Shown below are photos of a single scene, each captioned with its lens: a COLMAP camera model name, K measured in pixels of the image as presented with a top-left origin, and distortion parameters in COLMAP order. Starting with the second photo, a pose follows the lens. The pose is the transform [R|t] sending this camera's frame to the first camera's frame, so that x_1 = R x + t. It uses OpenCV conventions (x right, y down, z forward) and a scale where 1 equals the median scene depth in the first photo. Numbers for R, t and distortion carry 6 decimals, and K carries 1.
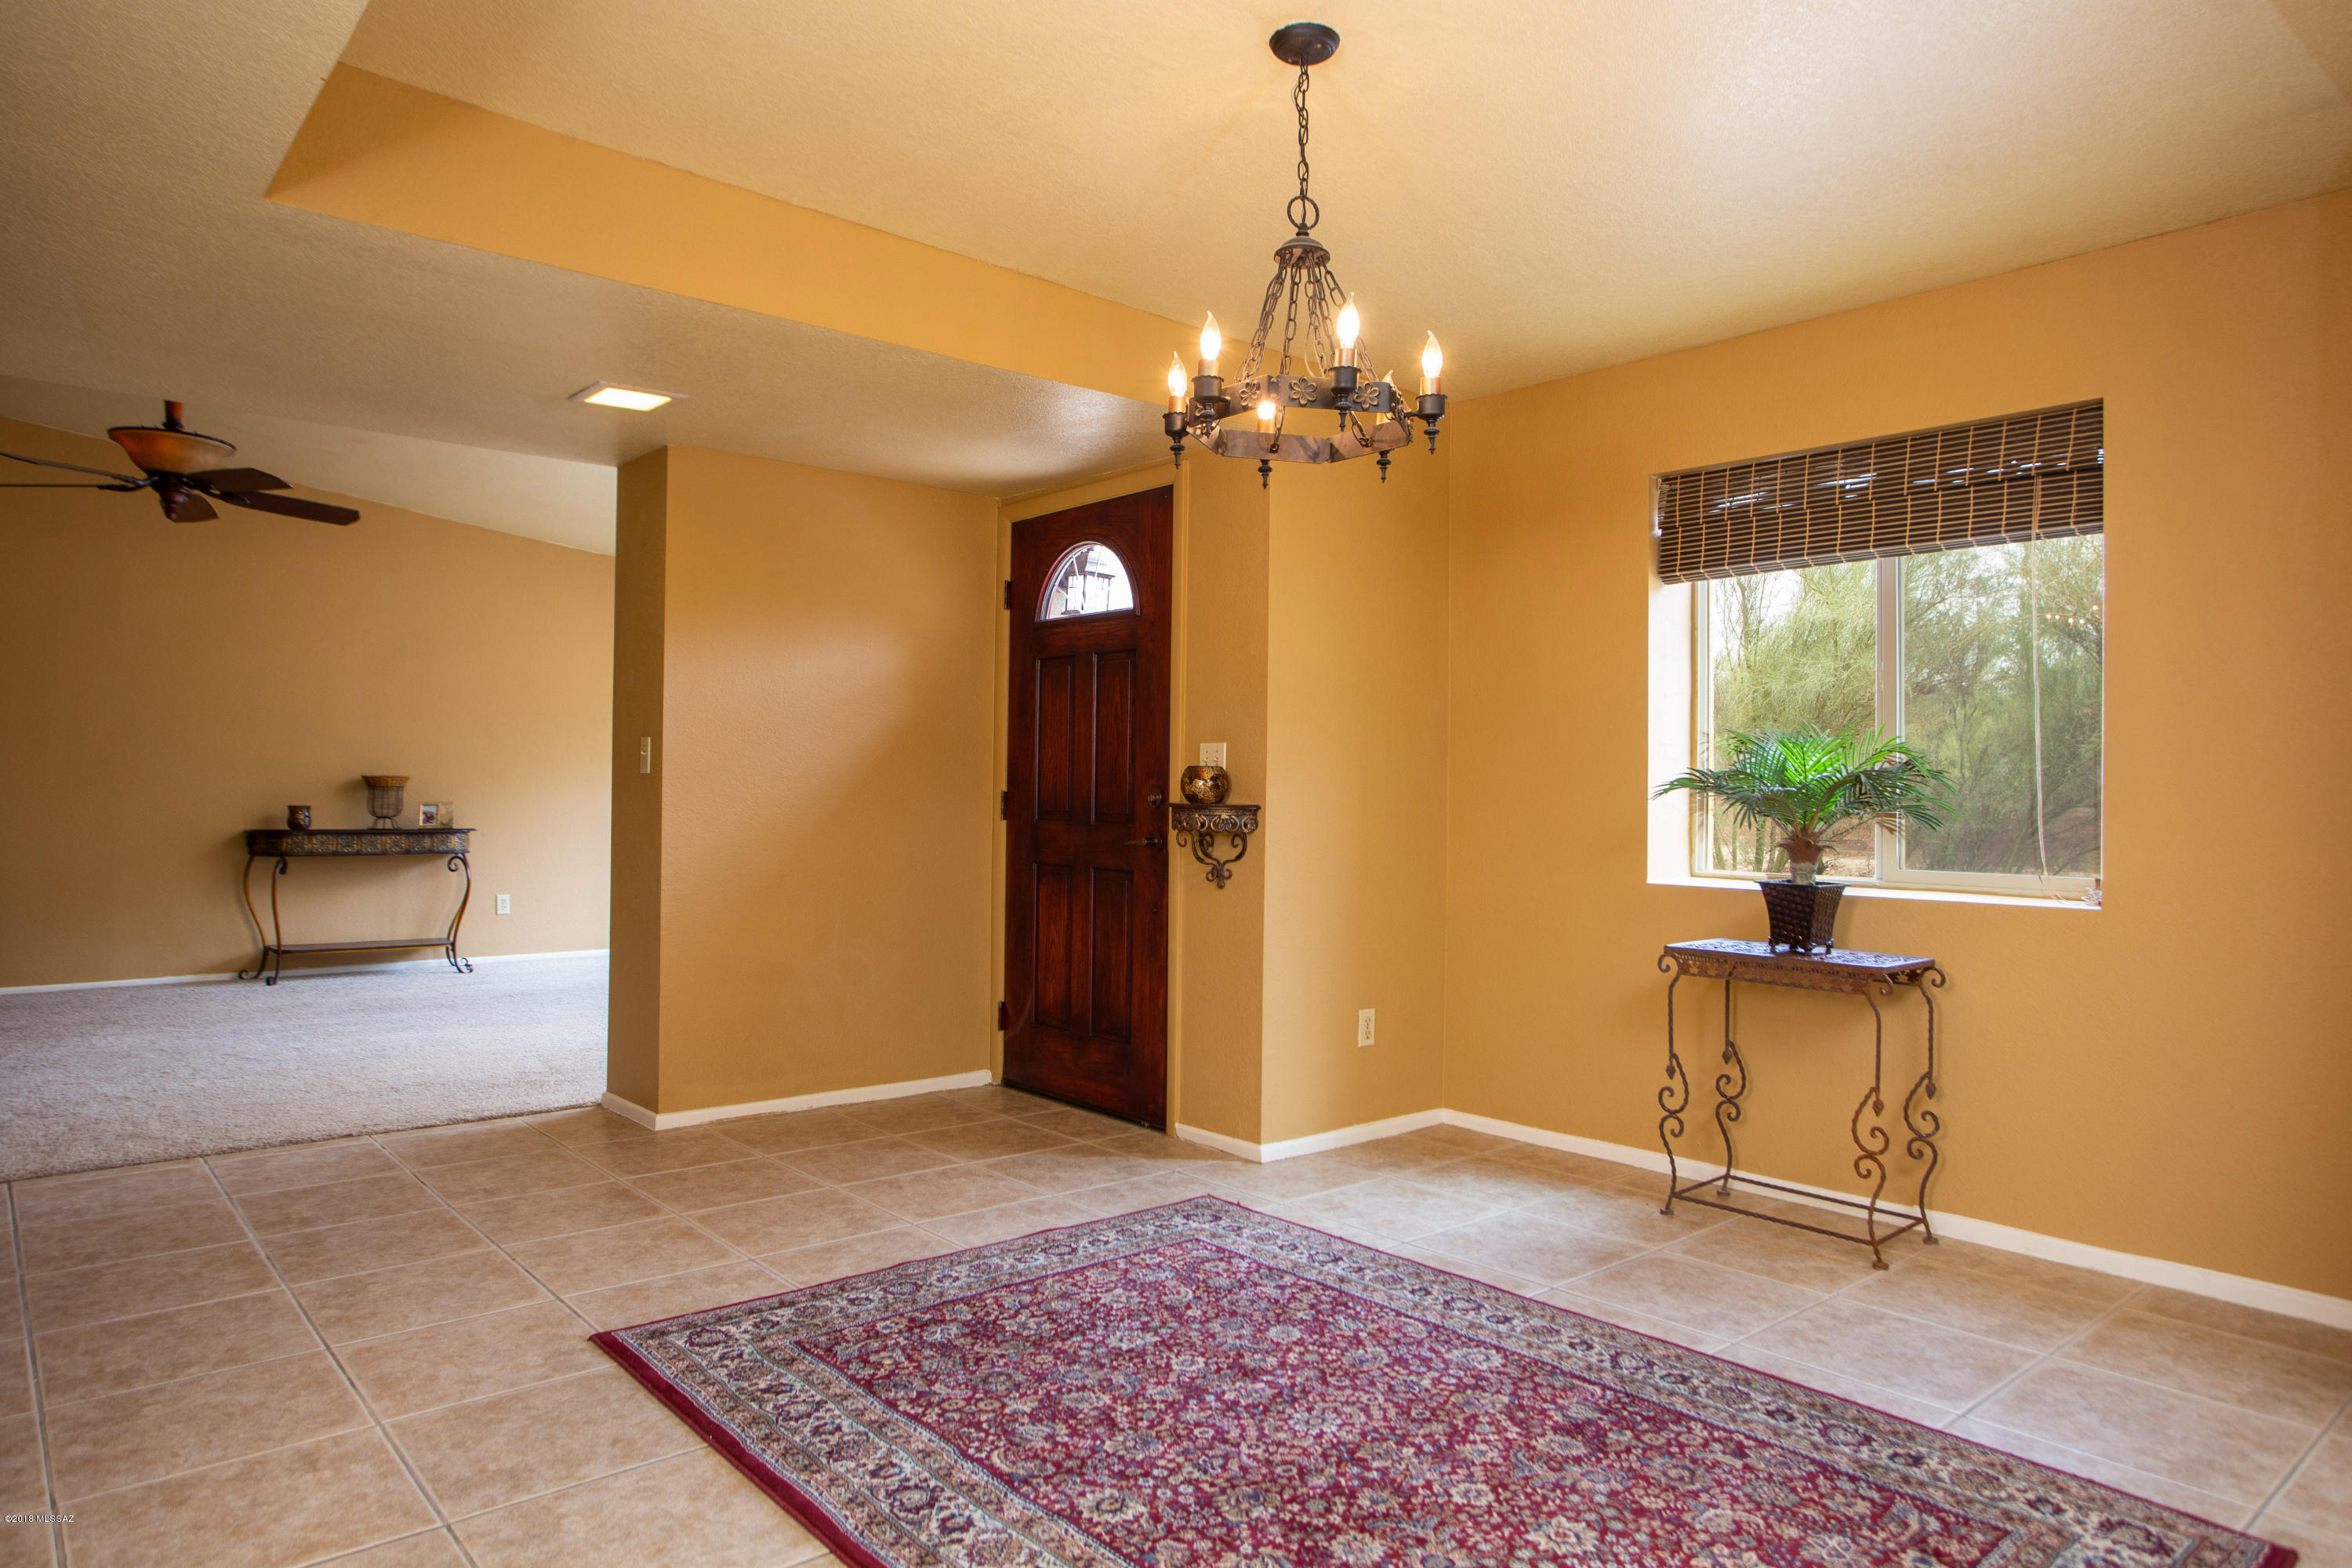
lens RADIAL K [[1388.5, 0, 1176.0], [0, 1388.5, 784.0], [0, 0, 1]] dist [-0.039193, 0.000777]
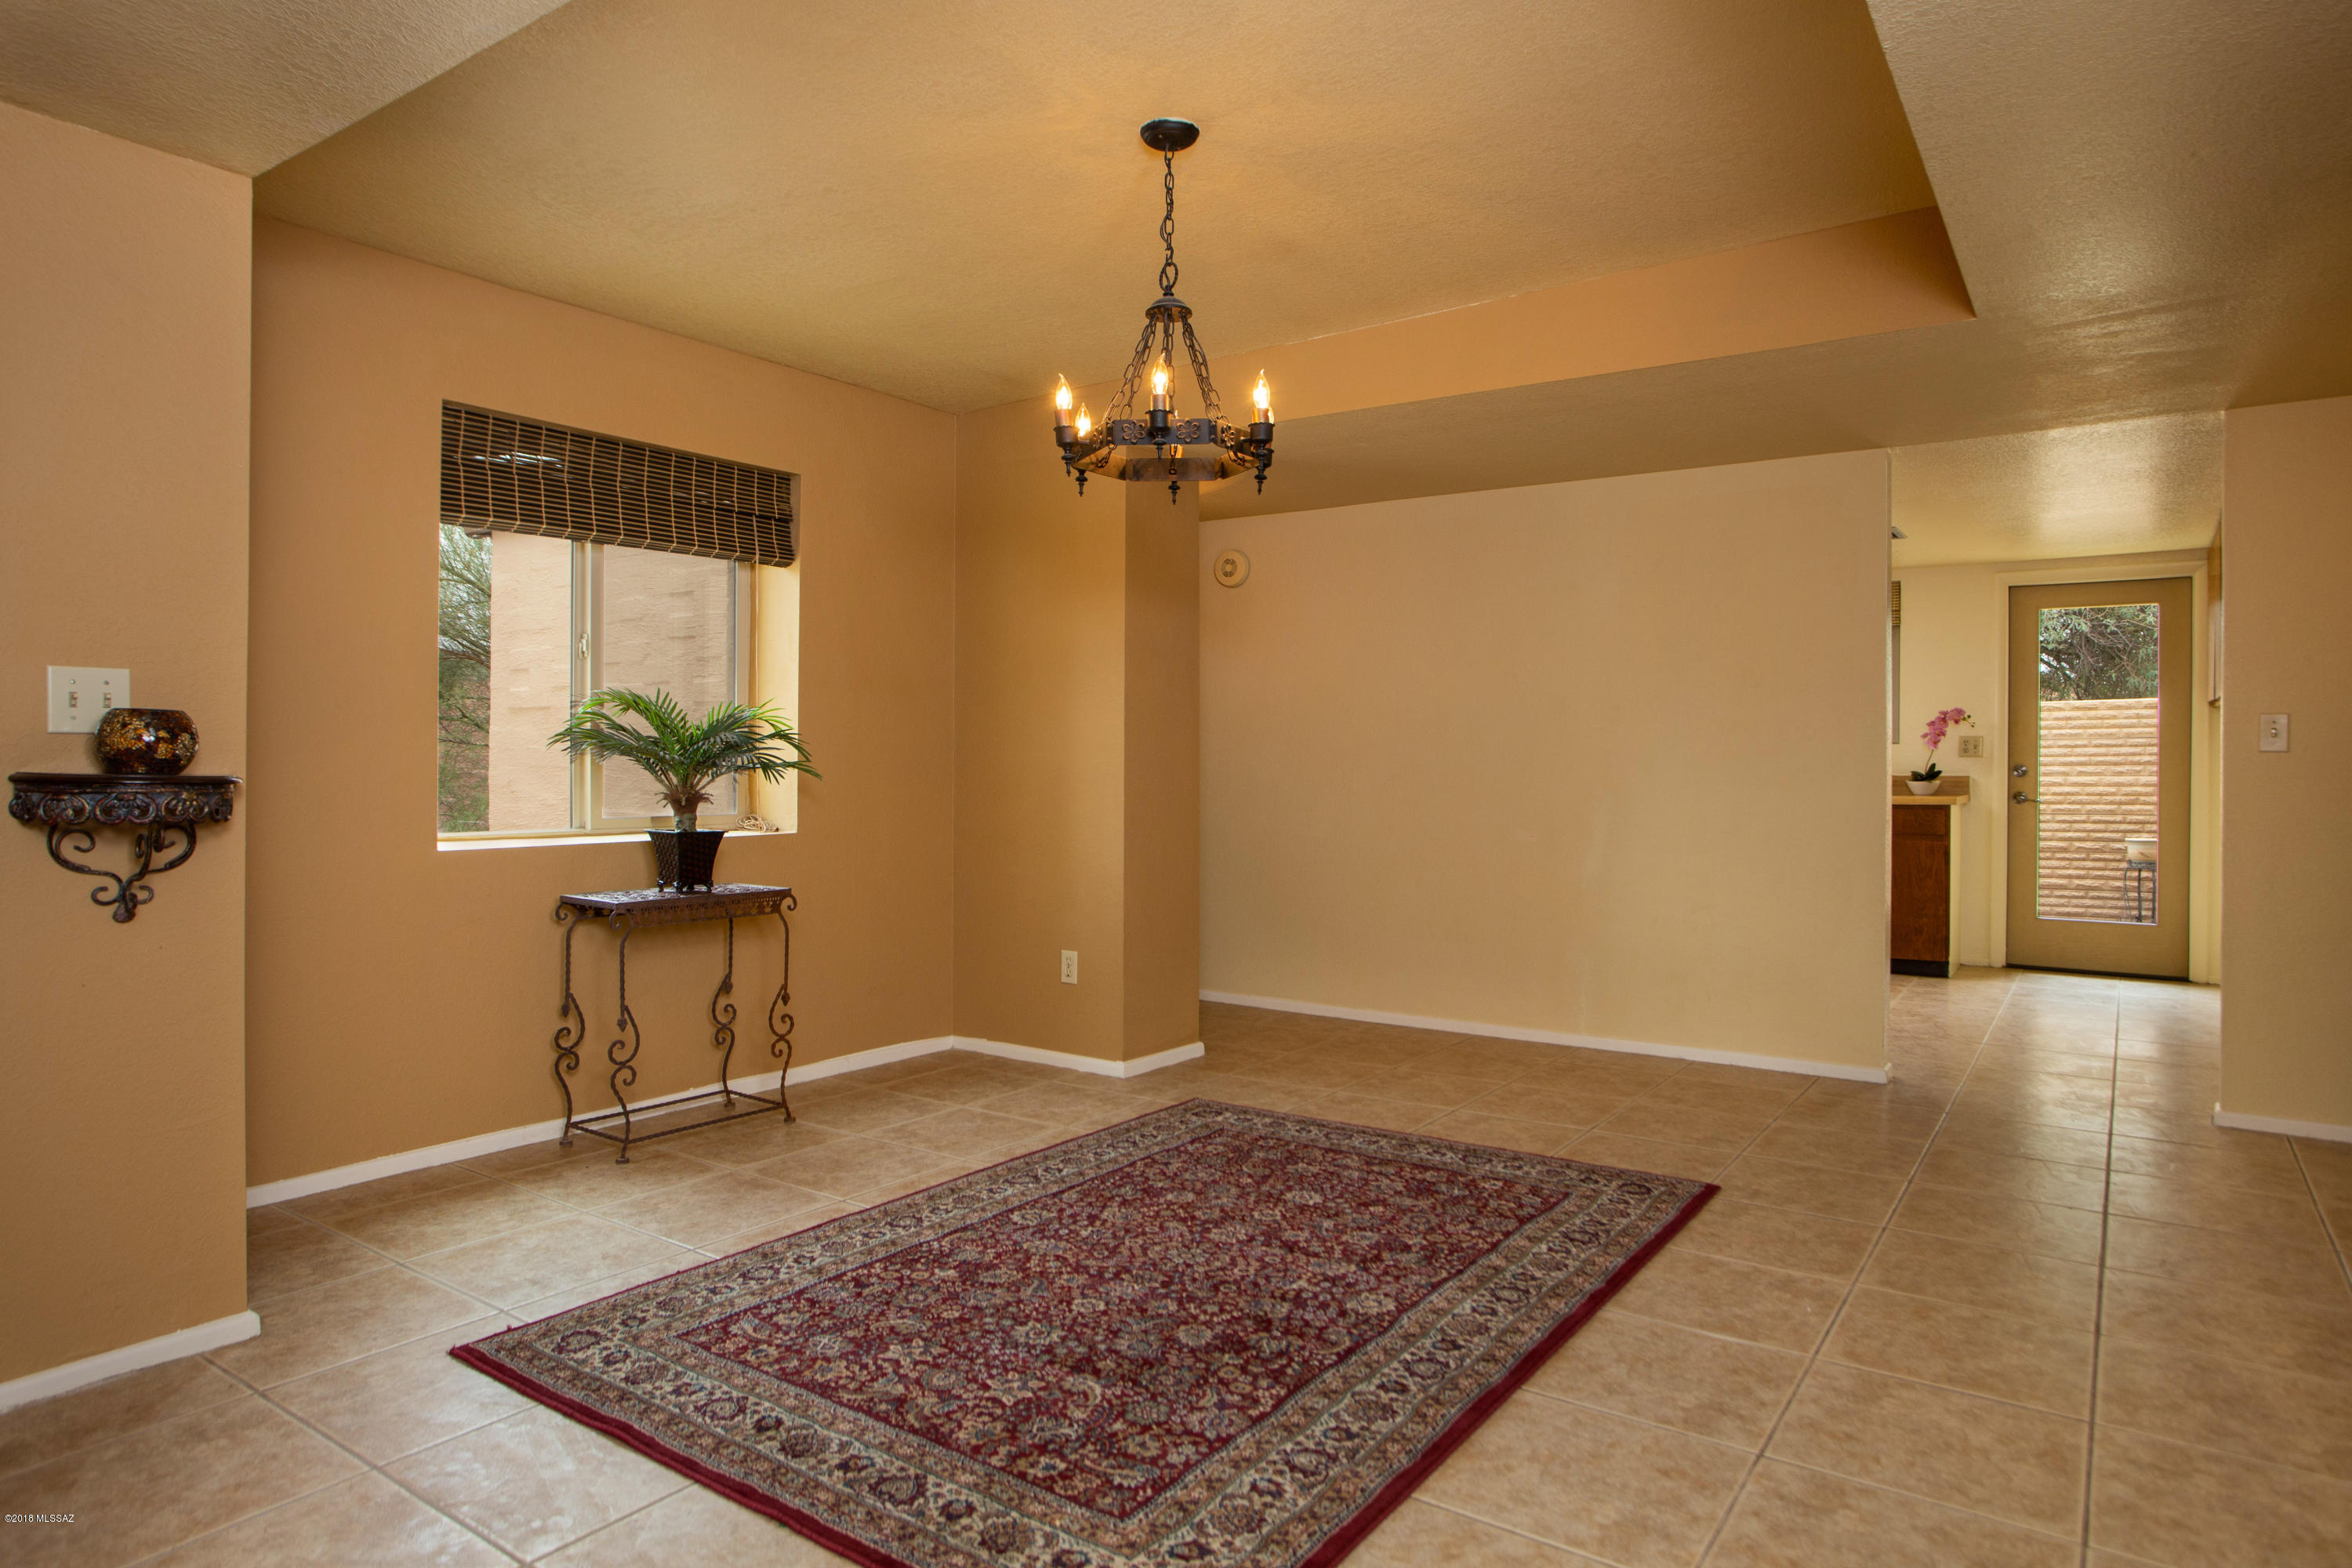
lens RADIAL K [[1343.9, 0, 1176.0], [0, 1343.9, 784.0], [0, 0, 1]] dist [-0.064936, 0.047558]
pose [[-0.215549, -0.029166, 0.976057, -0.739266], [-0.015123, 0.999534, 0.026528, -0.003013], [-0.976376, -0.009043, -0.215889, 0.870821]]
